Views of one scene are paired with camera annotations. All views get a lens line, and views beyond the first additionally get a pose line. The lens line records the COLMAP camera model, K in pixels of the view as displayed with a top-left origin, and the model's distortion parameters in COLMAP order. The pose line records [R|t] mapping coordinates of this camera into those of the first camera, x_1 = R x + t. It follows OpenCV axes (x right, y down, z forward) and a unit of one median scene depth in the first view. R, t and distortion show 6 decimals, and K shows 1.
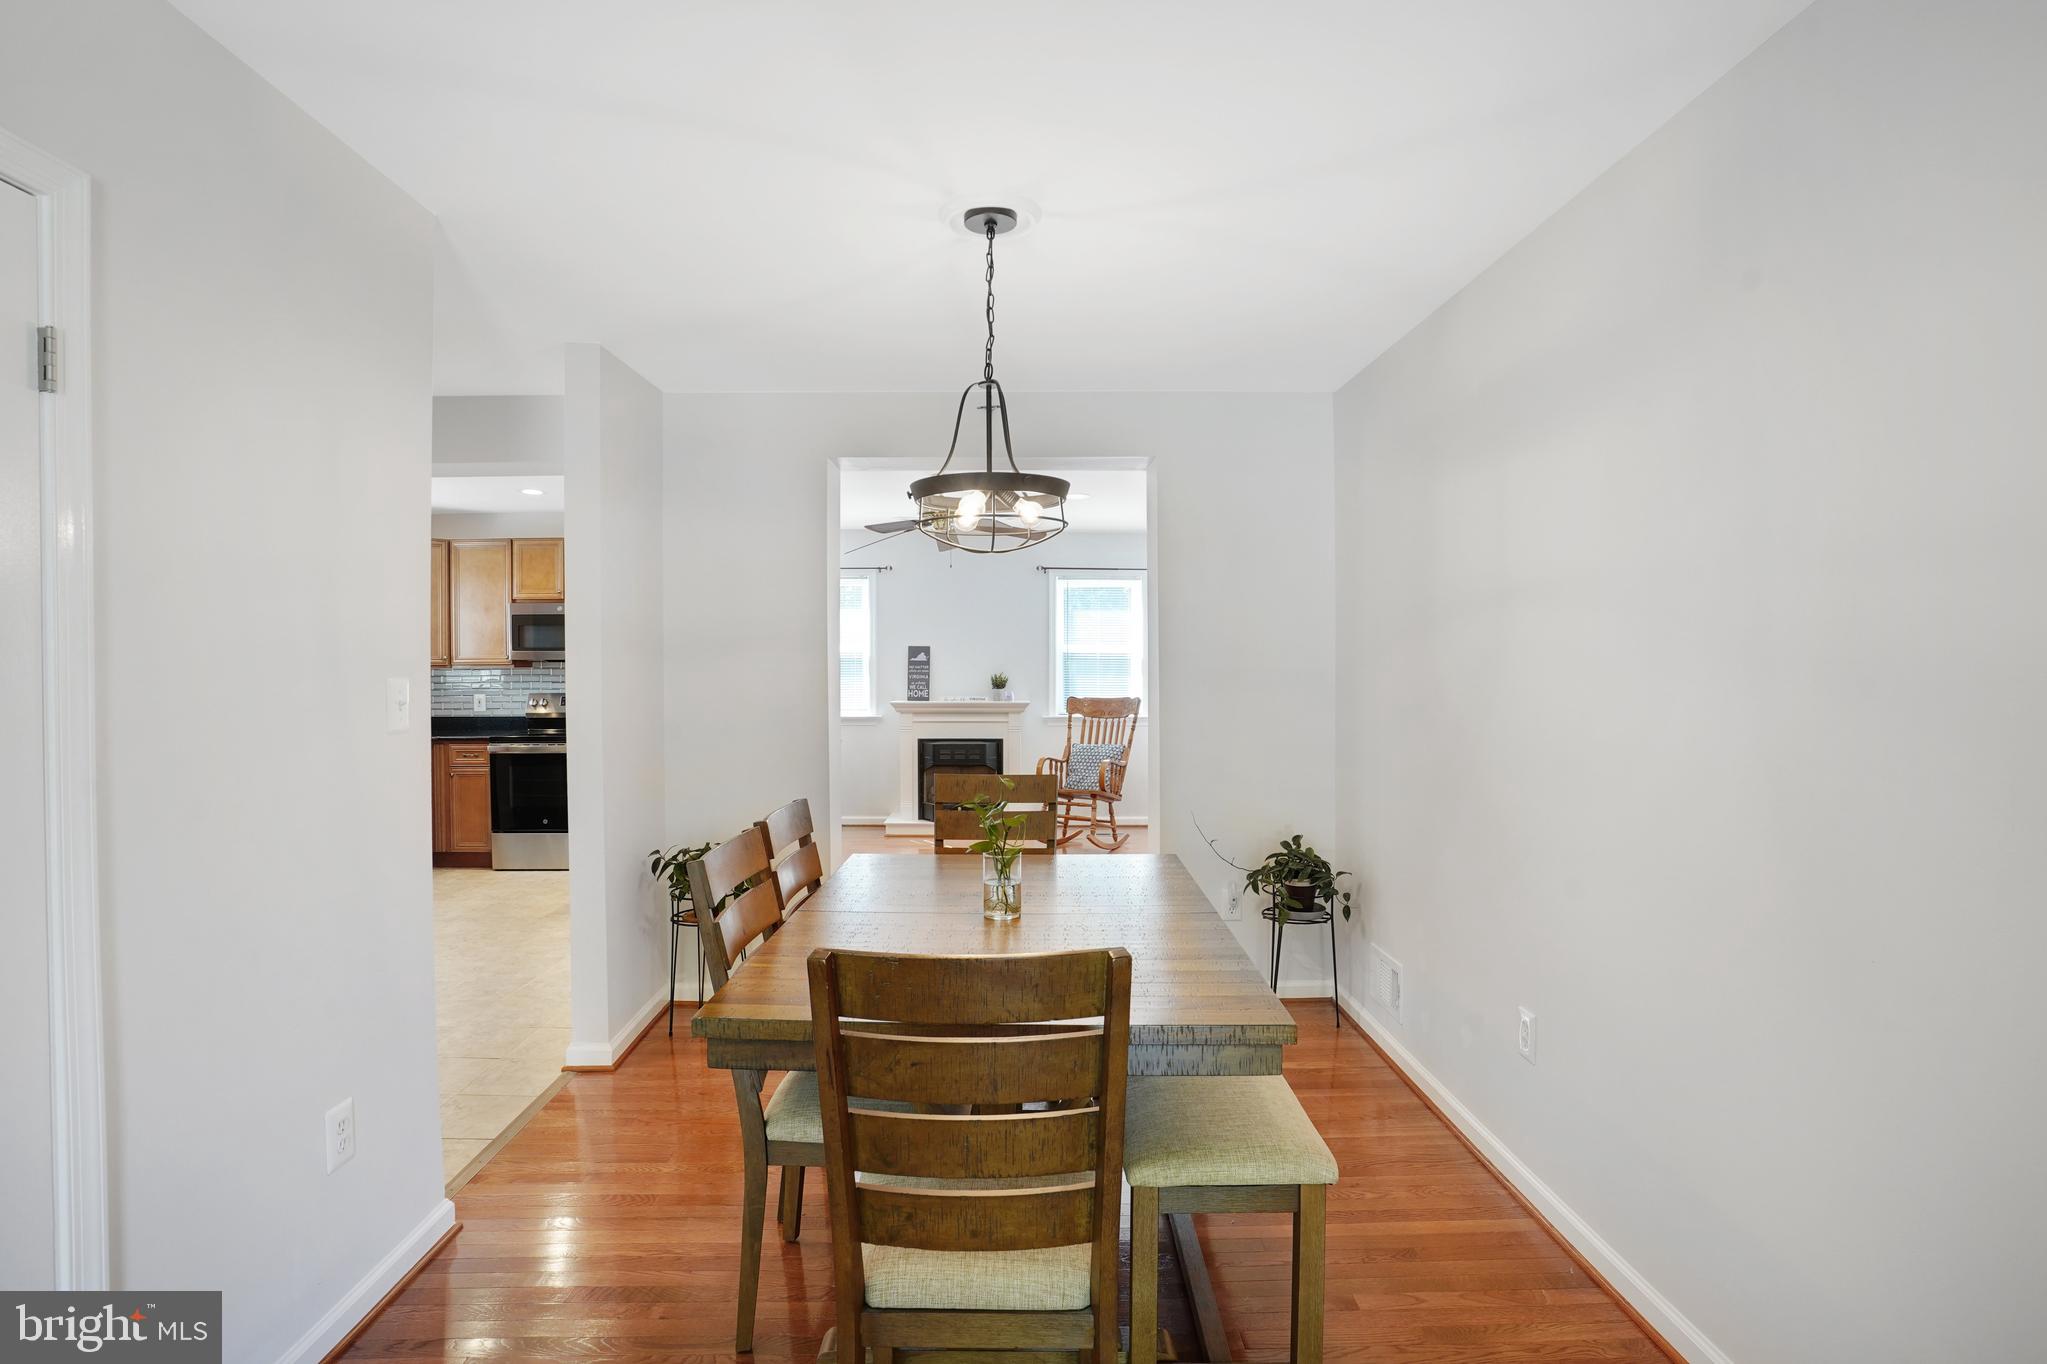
lens RADIAL K [[1019.4, 0, 1013.2], [0, 1019.4, 675.6], [0, 0, 1]] dist [-0.072821, 0.029275]
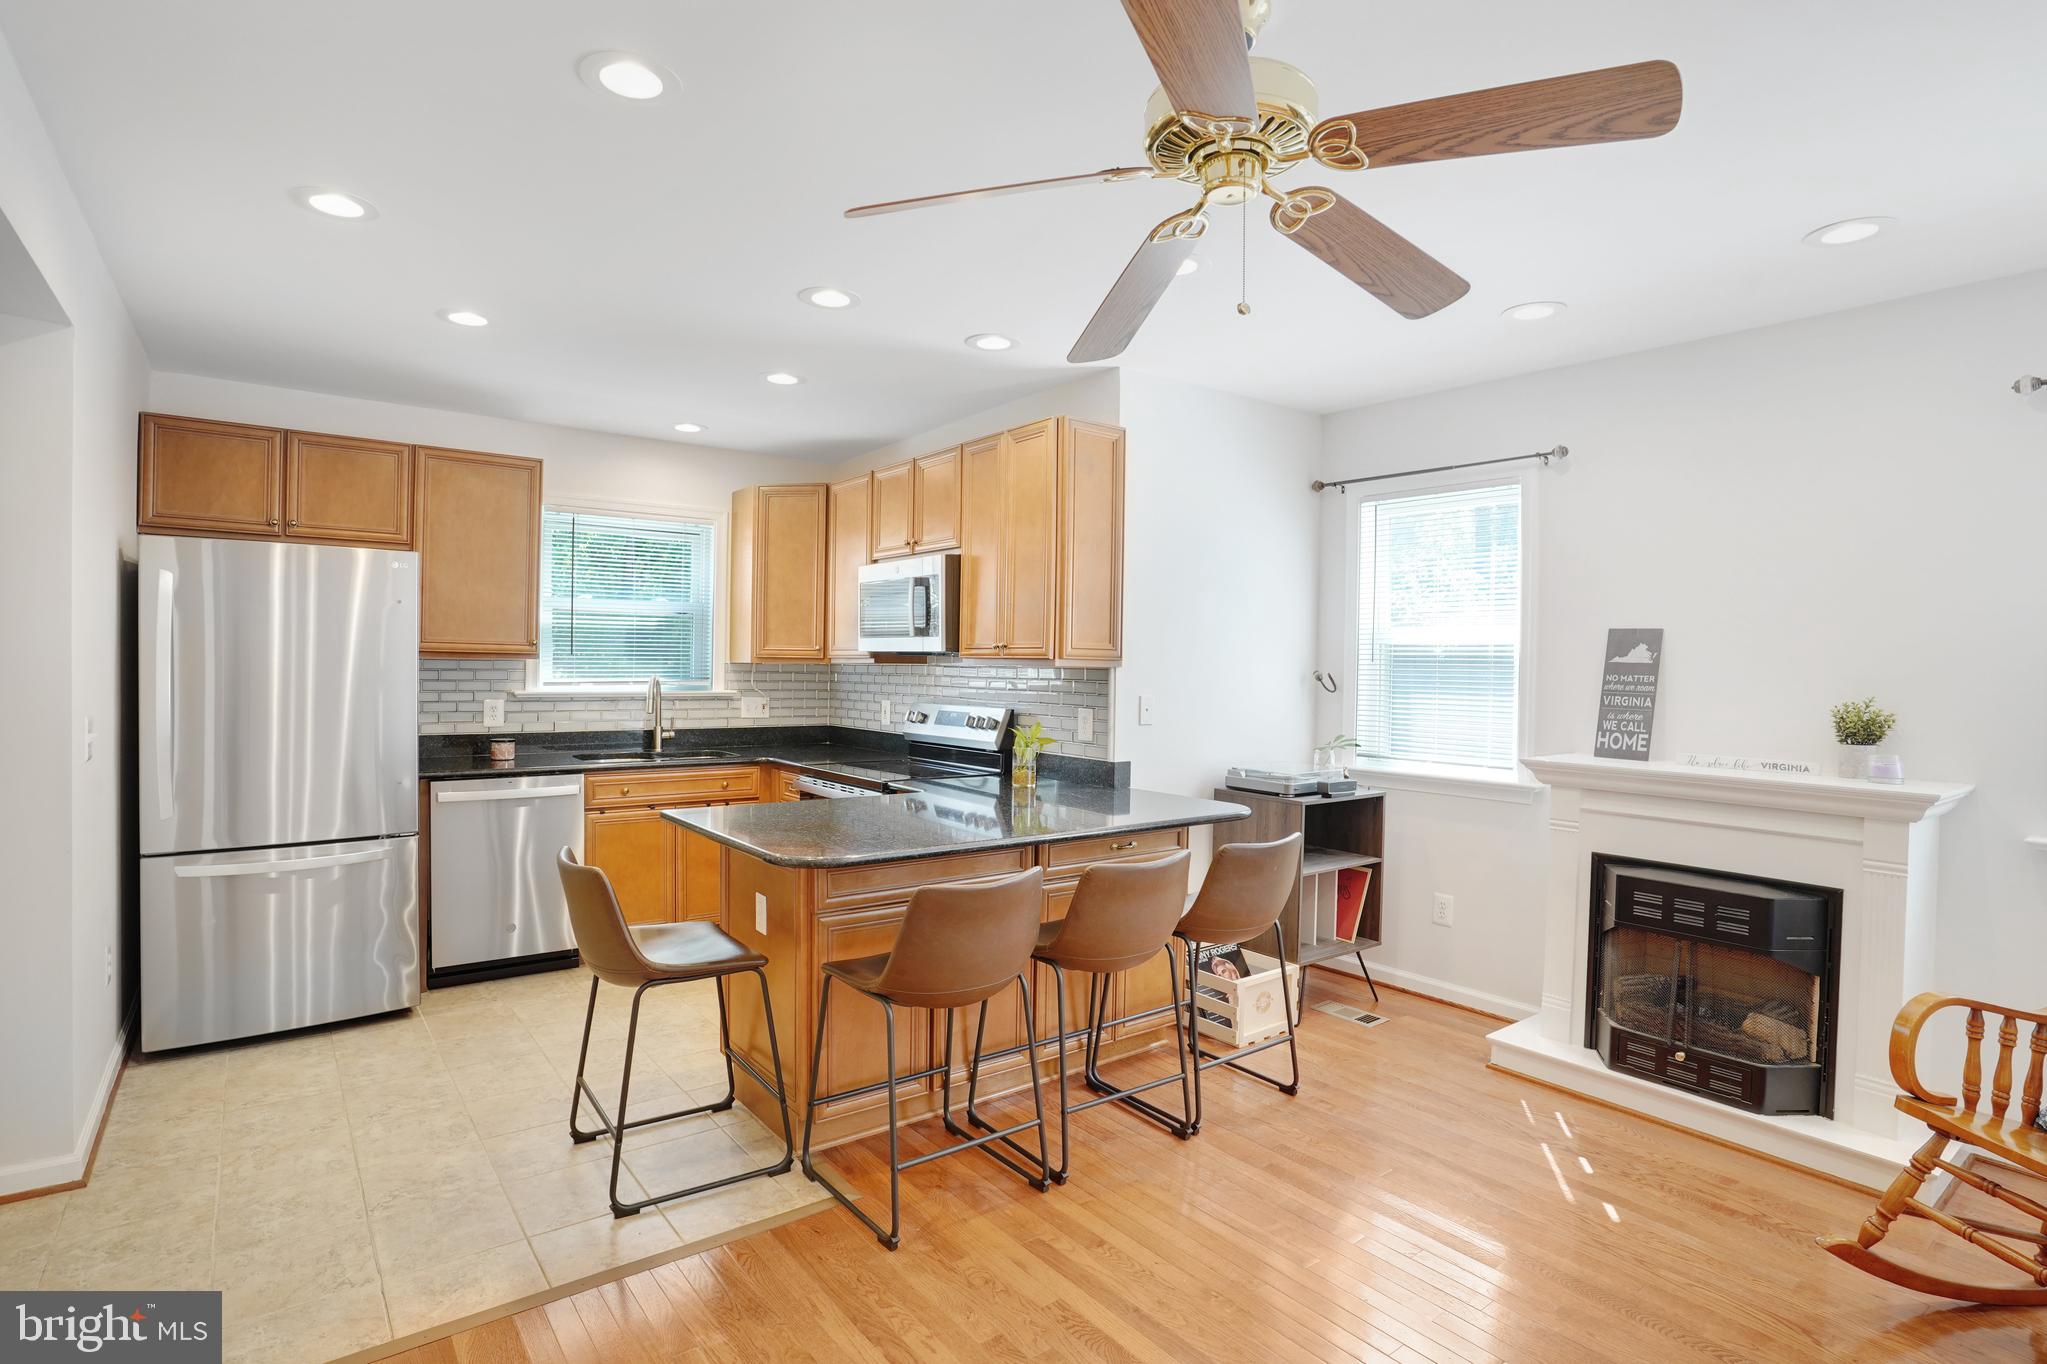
lens RADIAL K [[1019.4, 0, 1020.3], [0, 1019.4, 679.1], [0, 0, 1]] dist [-0.072821, 0.029275]
pose [[0.601244, 0.024966, -0.798675, 0.097722], [-0.026870, 0.999578, 0.011018, -0.006986], [0.798613, 0.014836, 0.601661, 0.648843]]
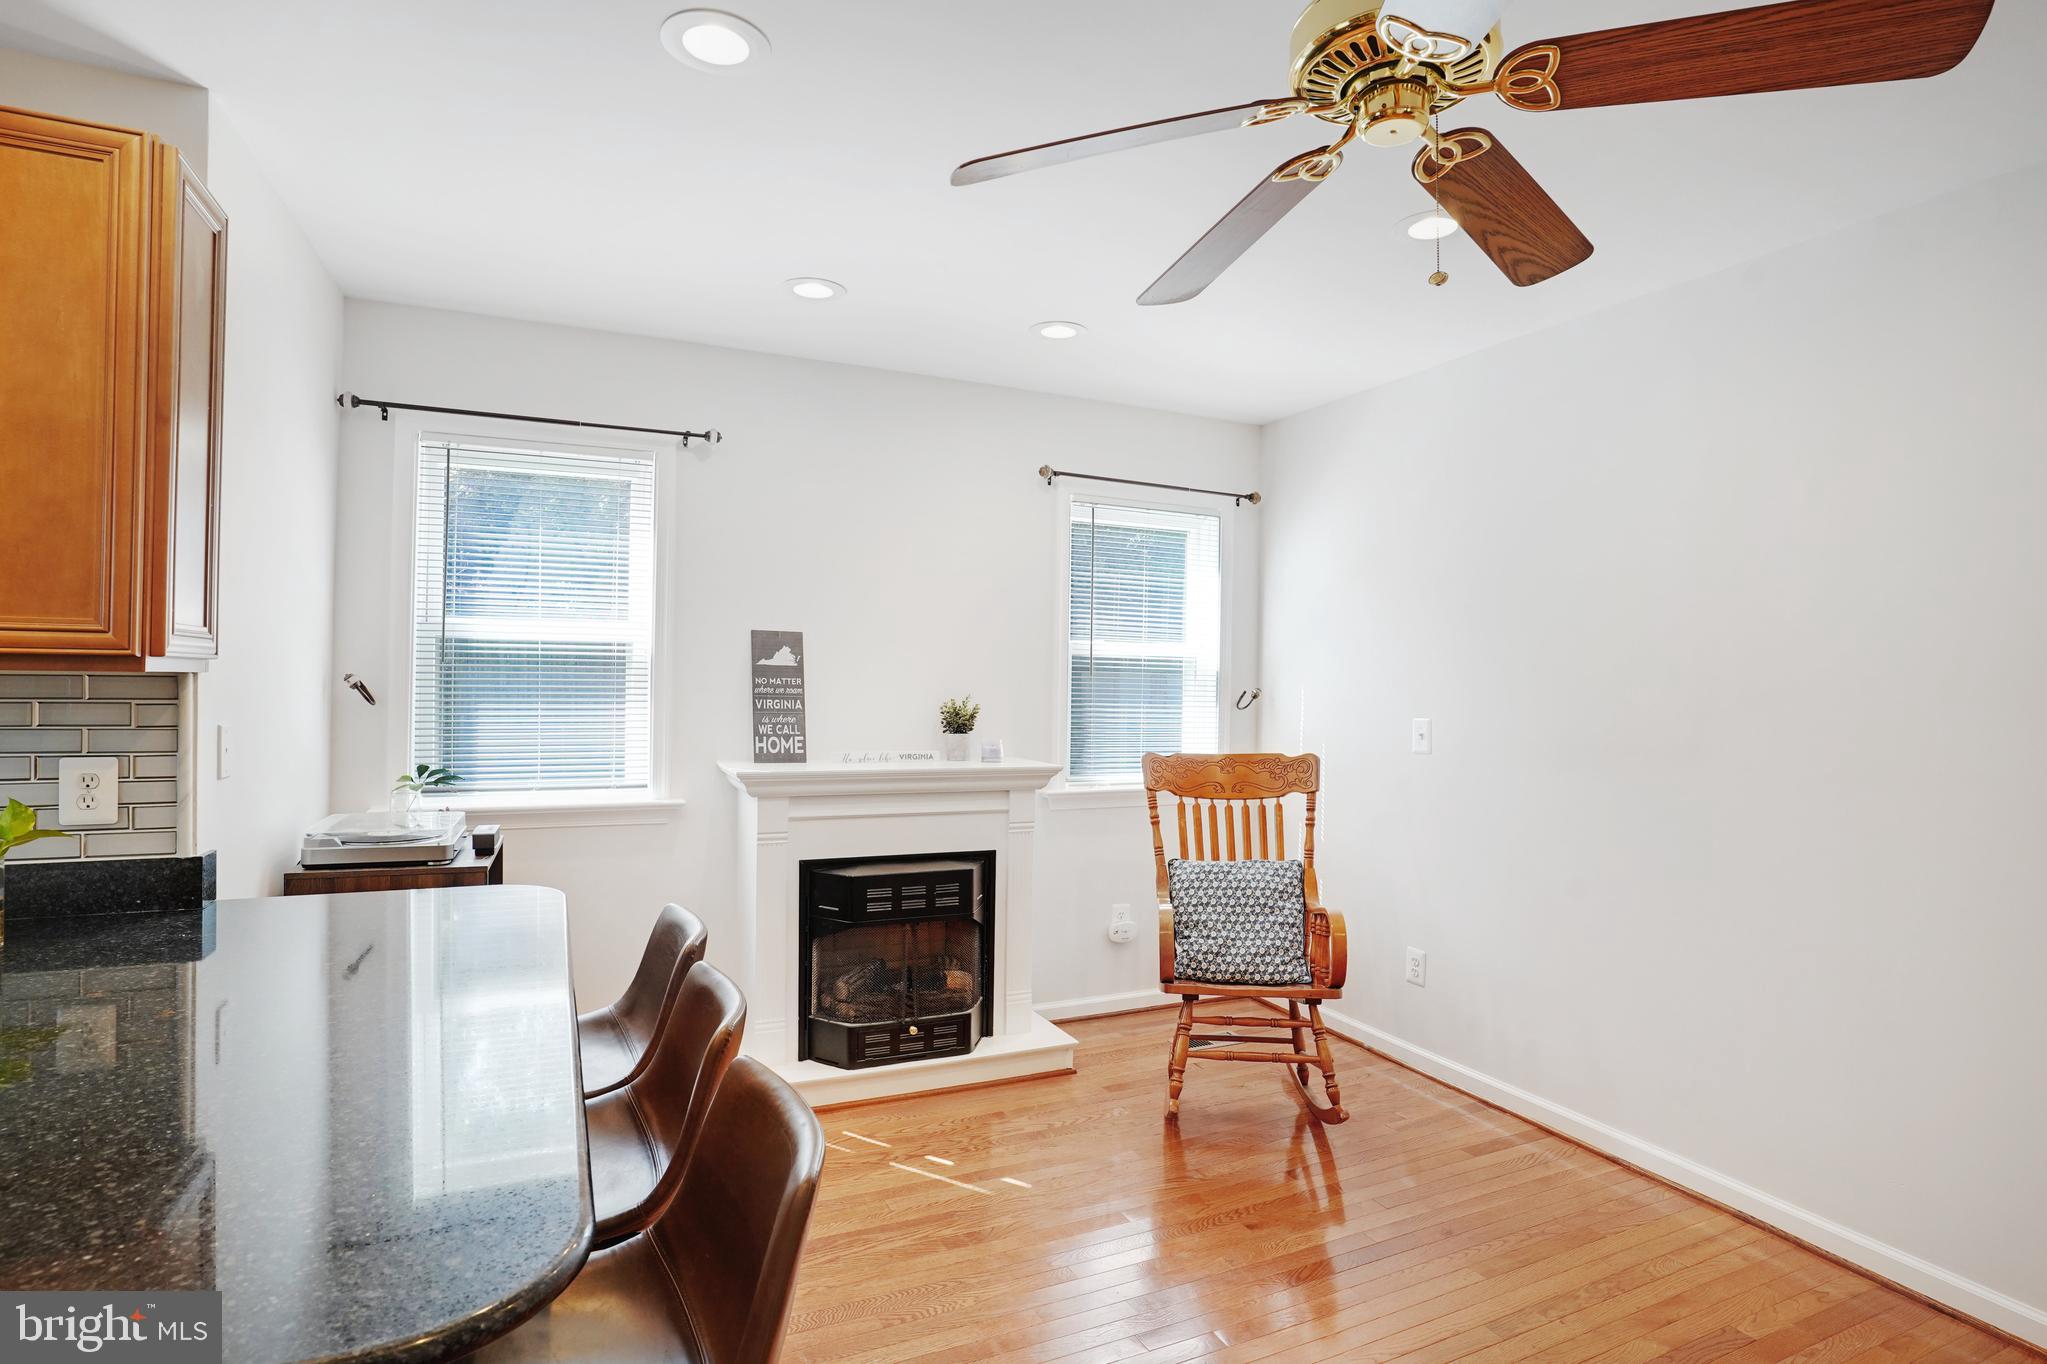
lens RADIAL K [[1019.4, 0, 1027.2], [0, 1019.4, 686.1], [0, 0, 1]] dist [-0.072821, 0.029275]
pose [[0.909146, 0.013394, 0.416263, -0.201998], [-0.011839, 0.999910, -0.006315, -0.005923], [-0.416310, 0.000813, 0.909223, 0.680868]]
